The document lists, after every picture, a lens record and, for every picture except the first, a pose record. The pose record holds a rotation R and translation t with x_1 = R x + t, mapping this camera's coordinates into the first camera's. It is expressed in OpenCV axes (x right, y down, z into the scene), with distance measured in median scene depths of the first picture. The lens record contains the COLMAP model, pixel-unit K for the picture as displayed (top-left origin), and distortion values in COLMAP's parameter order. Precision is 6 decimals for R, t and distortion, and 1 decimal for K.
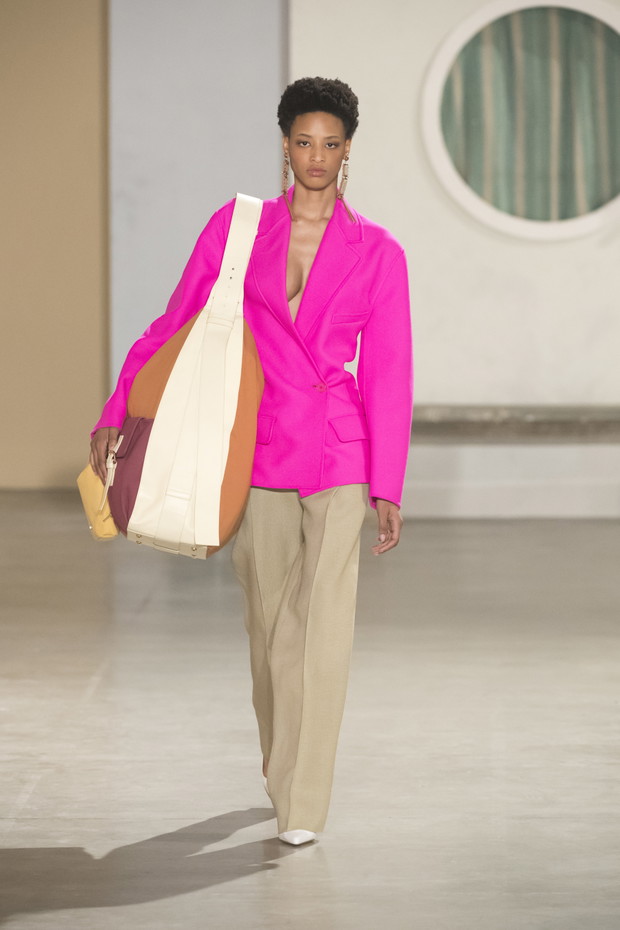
lens RADIAL K [[6649.3, 0, 286.4], [0, 6649.3, 381.8], [0, 0, 1]] dist [-0.846375, 0.000000]
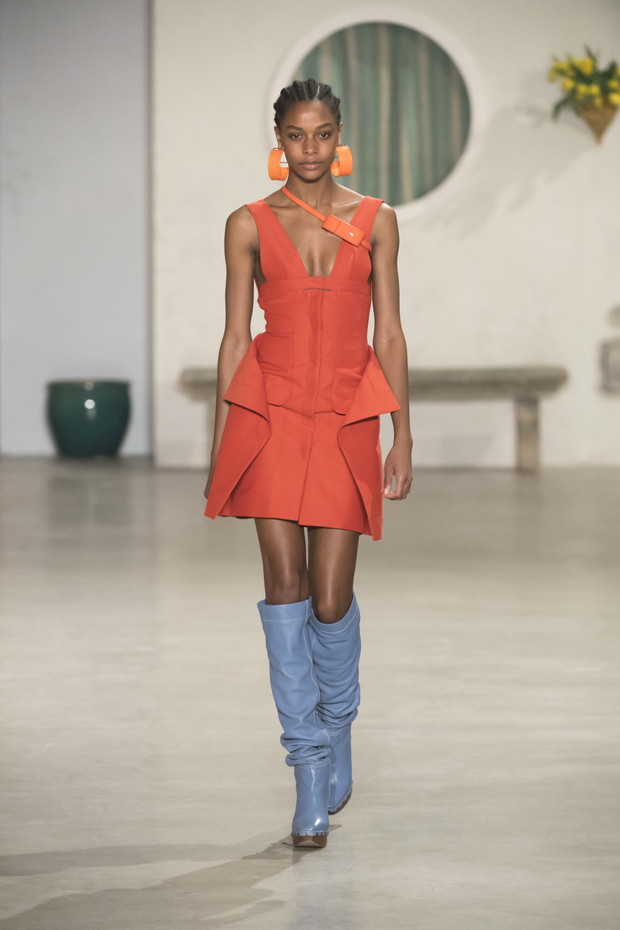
lens RADIAL K [[6649.3, 0, 126.3], [0, 6649.3, 361.7], [0, 0, 1]] dist [-0.846375, 0.000000]
pose [[0.999999, -0.000743, 0.001367, -0.005772], [0.000730, 0.999960, 0.008945, -0.008042], [-0.001373, -0.008944, 0.999959, -0.149128]]
